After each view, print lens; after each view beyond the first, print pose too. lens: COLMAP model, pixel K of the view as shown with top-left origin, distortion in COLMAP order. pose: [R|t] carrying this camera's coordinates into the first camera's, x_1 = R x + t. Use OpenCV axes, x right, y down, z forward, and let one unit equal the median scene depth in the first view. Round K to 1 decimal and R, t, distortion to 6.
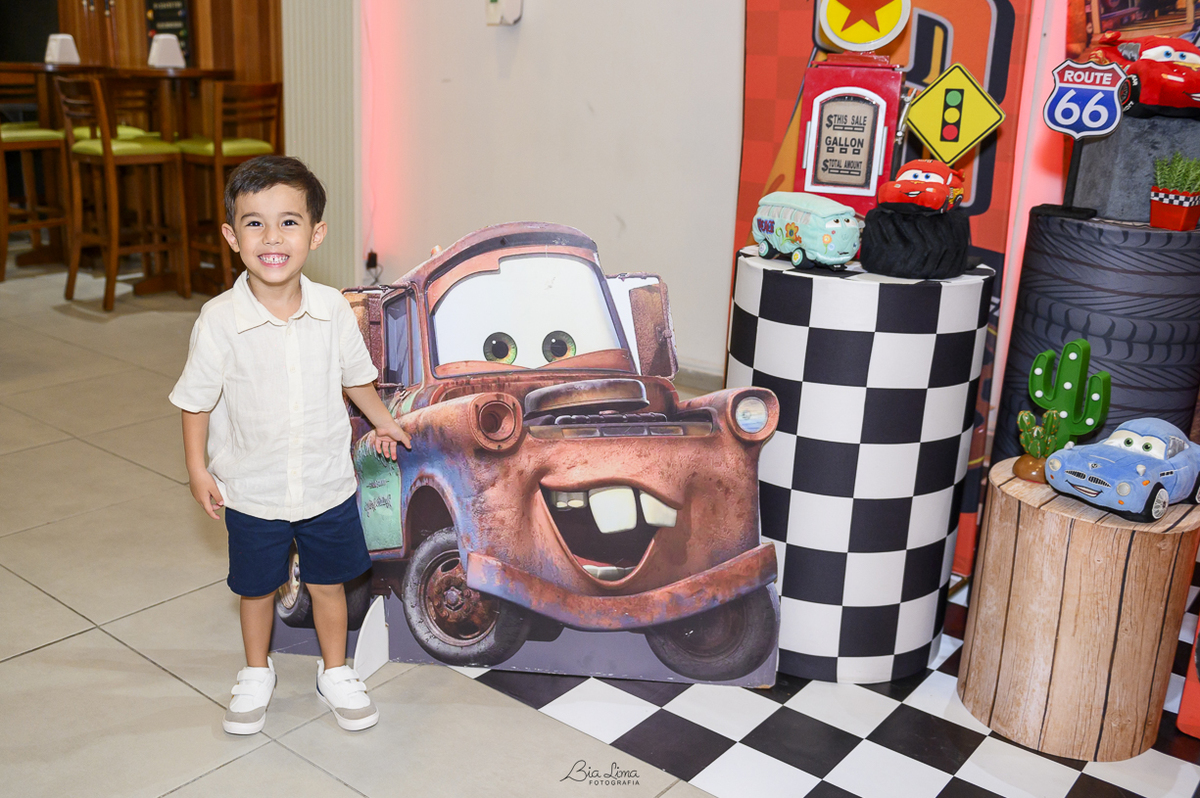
lens RADIAL K [[1134.6, 0, 530.2], [0, 1134.6, 387.5], [0, 0, 1]] dist [-0.030098, -0.006435]
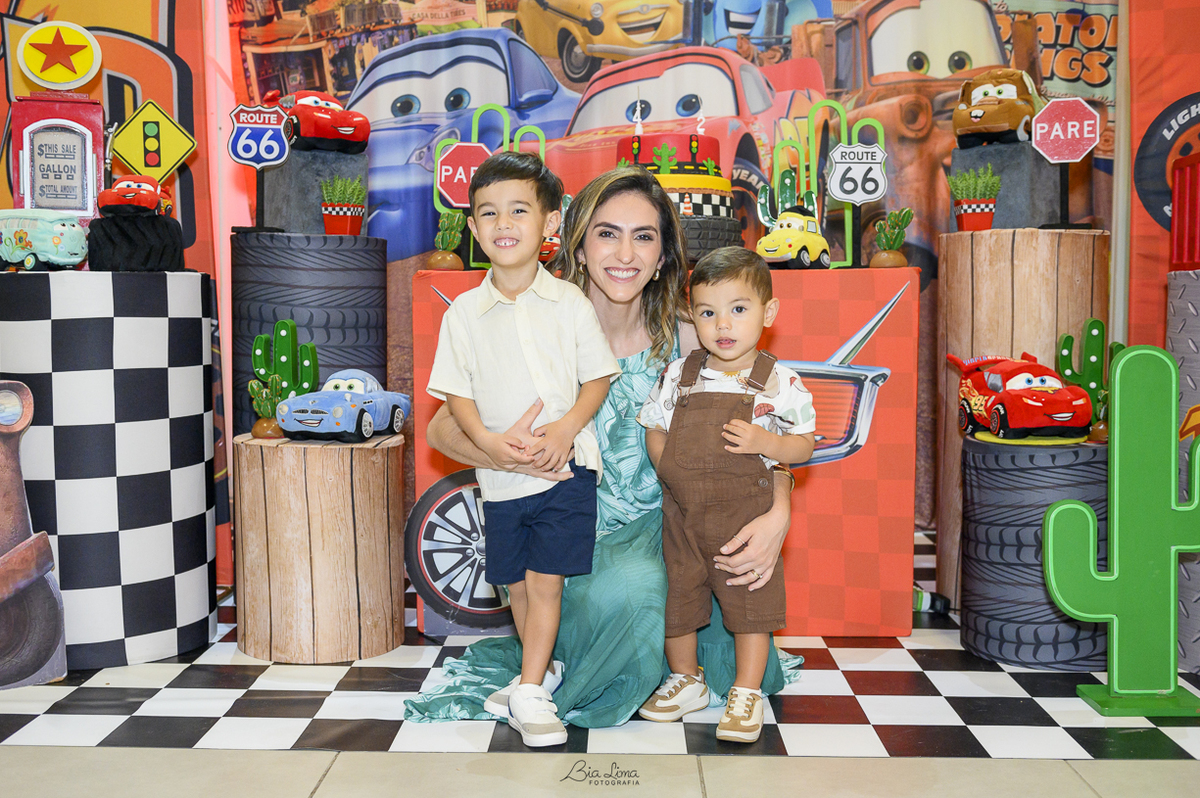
lens RADIAL K [[1318.4, 0, 571.2], [0, 1318.4, 405.7], [0, 0, 1]] dist [-0.011109, -0.002191]
pose [[0.785231, -0.082328, 0.613706, -0.134171], [0.193381, 0.974153, -0.116749, 0.257163], [-0.588232, 0.210354, 0.780855, -0.238798]]
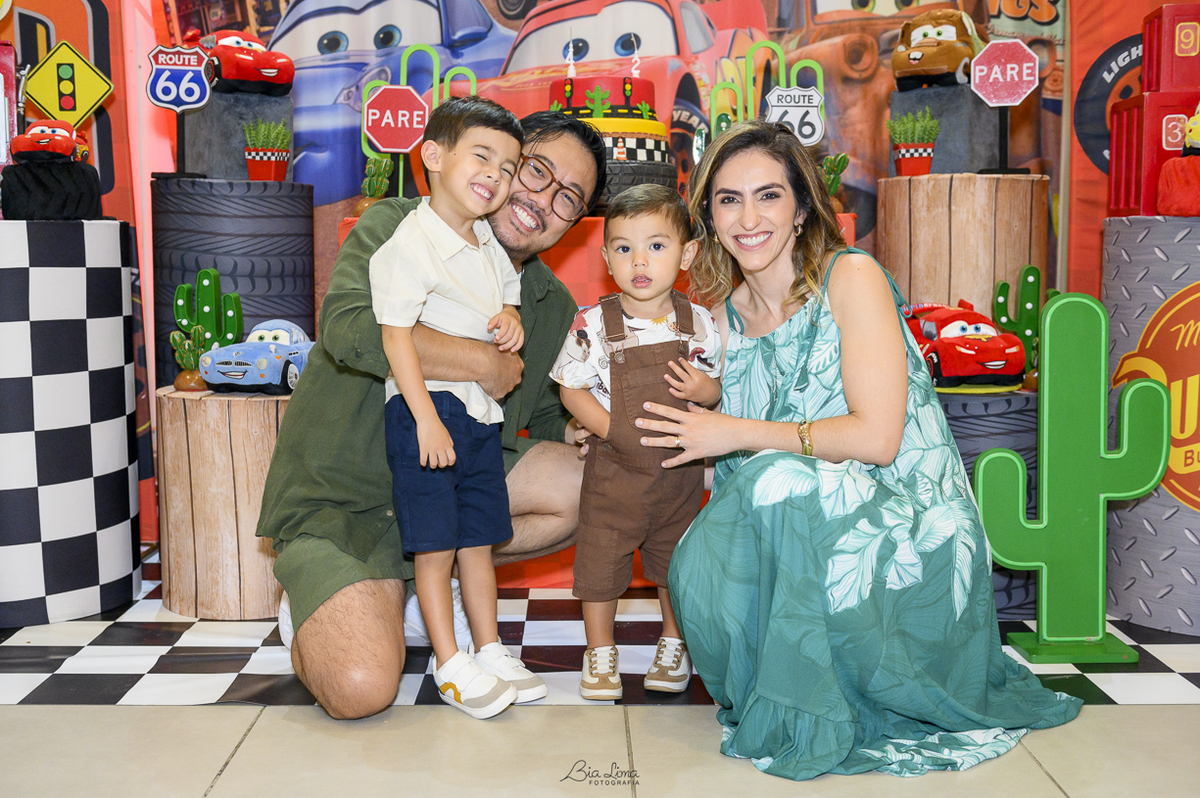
lens RADIAL K [[1384.9, 0, 560.5], [0, 1384.9, 393.9], [0, 0, 1]] dist [-0.004369, -0.004568]
pose [[0.767092, -0.104743, 0.632929, -0.145199], [0.201287, 0.976058, -0.082426, 0.263265], [-0.609142, 0.190629, 0.769809, -0.283379]]
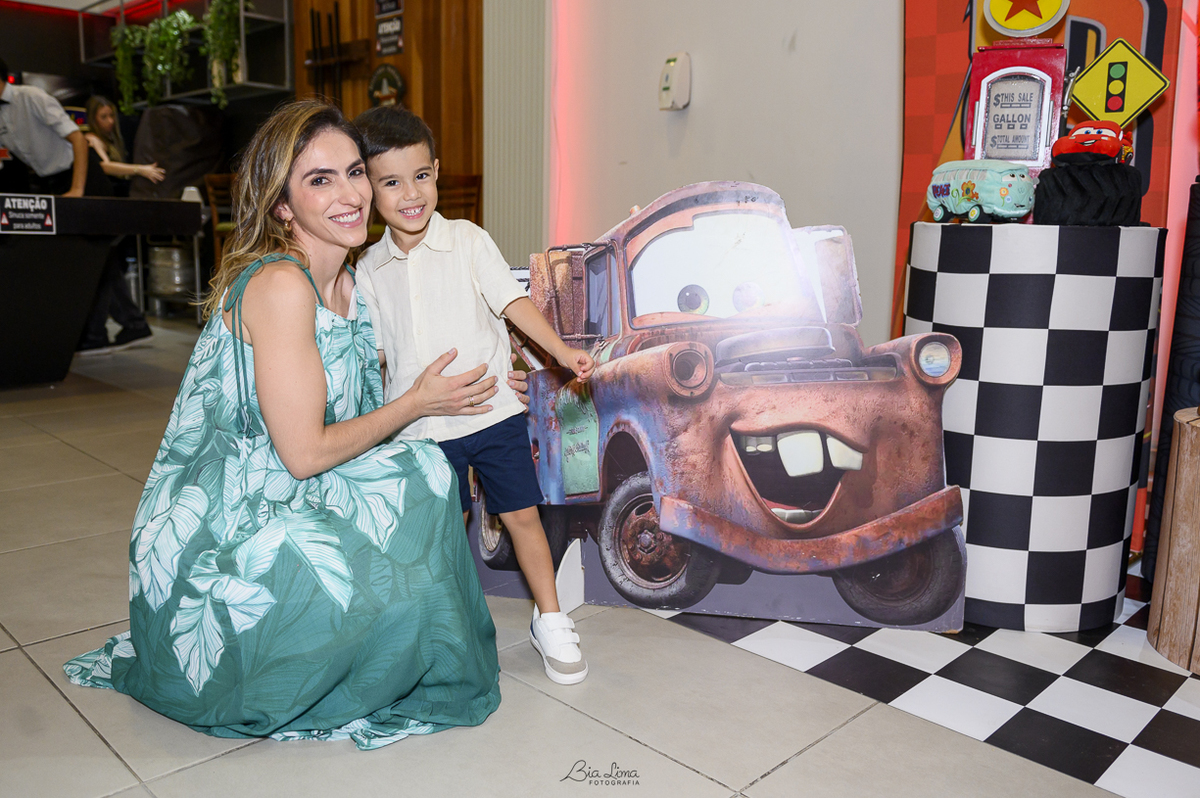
lens RADIAL K [[971.5, 0, 602.3], [0, 971.5, 386.4], [0, 0, 1]] dist [-0.015369, -0.009245]
pose [[0.997024, 0.002043, -0.077068, -0.040872], [-0.010701, 0.993640, -0.112096, 0.149269], [0.076348, 0.112587, 0.990704, 0.089715]]
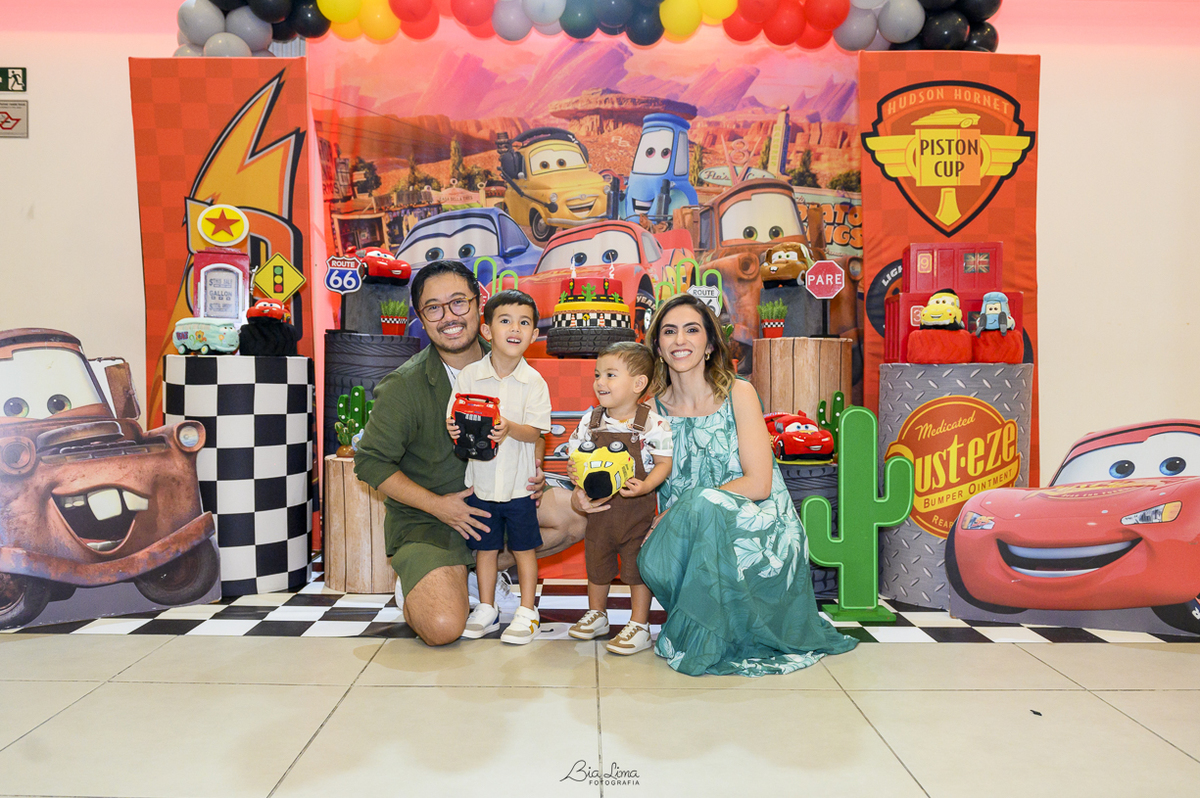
lens RADIAL K [[915.6, 0, 586.2], [0, 915.6, 408.3], [0, 0, 1]] dist [-0.004421, -0.008491]
pose [[0.759838, -0.047712, 0.648359, -0.242171], [0.189488, 0.970254, -0.150669, 0.300838], [-0.621885, 0.237340, 0.746277, -0.421202]]
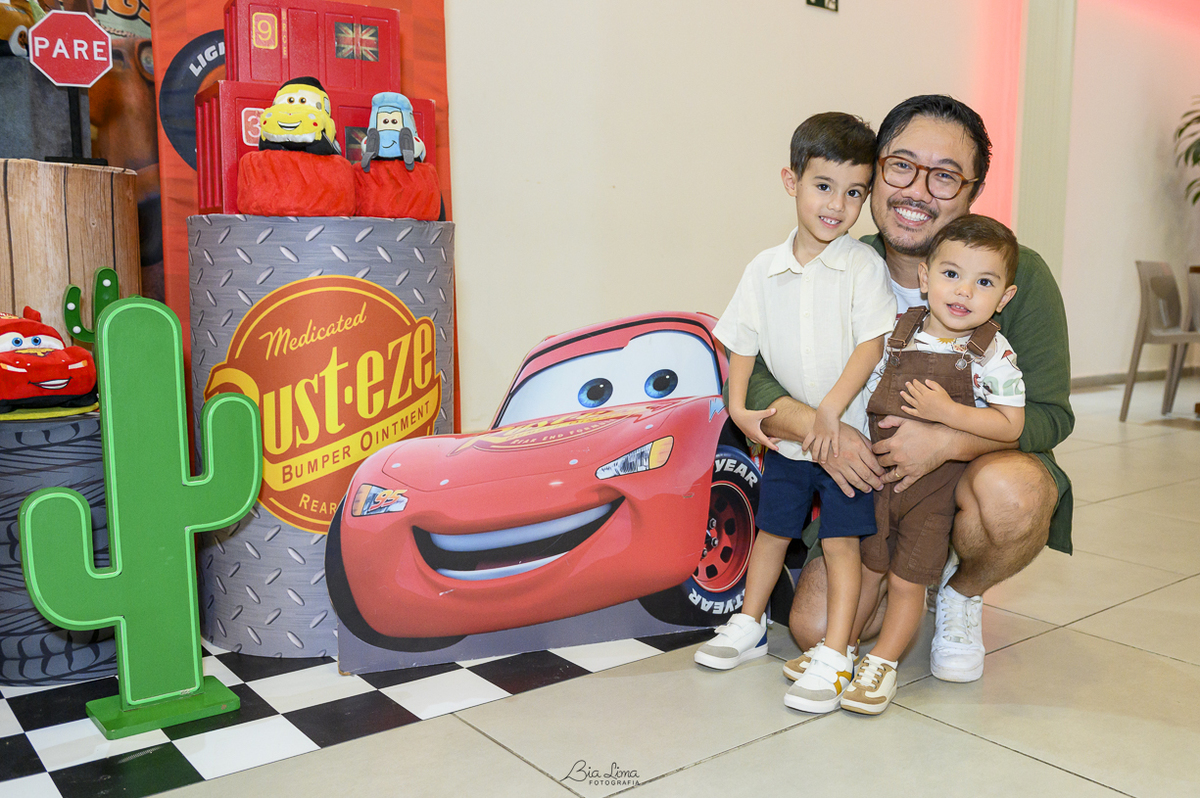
lens RADIAL K [[1103.3, 0, 725.2], [0, 1103.3, 399.6], [0, 0, 1]] dist [-0.027909, -0.002142]
pose [[0.131267, -0.145030, 0.980681, 0.206296], [0.250890, 0.961897, 0.108669, 0.262429], [-0.959074, 0.231779, 0.162652, -0.183336]]
